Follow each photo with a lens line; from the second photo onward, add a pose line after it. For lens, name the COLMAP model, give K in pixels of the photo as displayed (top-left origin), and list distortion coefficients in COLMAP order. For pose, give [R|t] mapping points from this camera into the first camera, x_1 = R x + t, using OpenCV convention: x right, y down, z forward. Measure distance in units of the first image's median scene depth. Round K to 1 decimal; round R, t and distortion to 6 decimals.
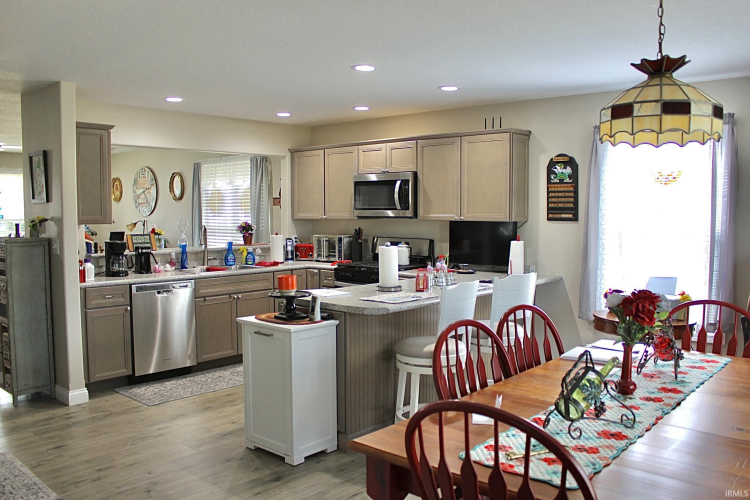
lens RADIAL K [[630.2, 0, 375.0], [0, 630.2, 250.0], [0, 0, 1]] dist [-0.085164, 0.001285]
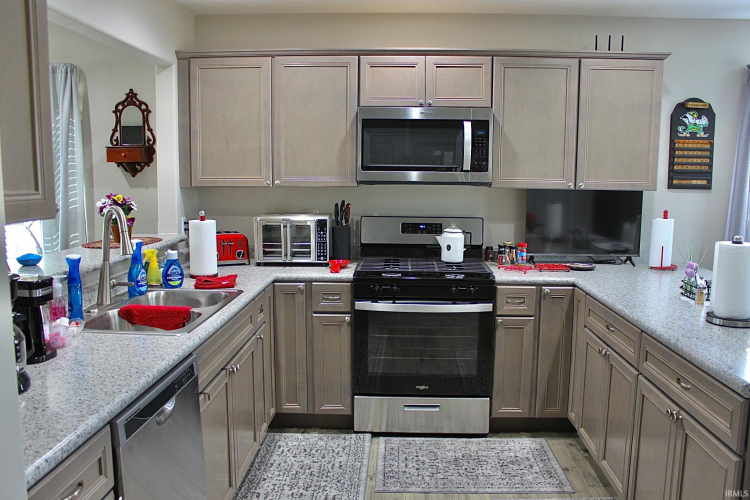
lens RADIAL K [[630.2, 0, 375.0], [0, 630.2, 250.0], [0, 0, 1]] dist [-0.085164, 0.001285]
pose [[0.768925, -0.072613, 0.635202, -0.454638], [0.033501, 0.996741, 0.073390, -0.039585], [-0.638460, -0.035152, 0.768852, 0.659451]]
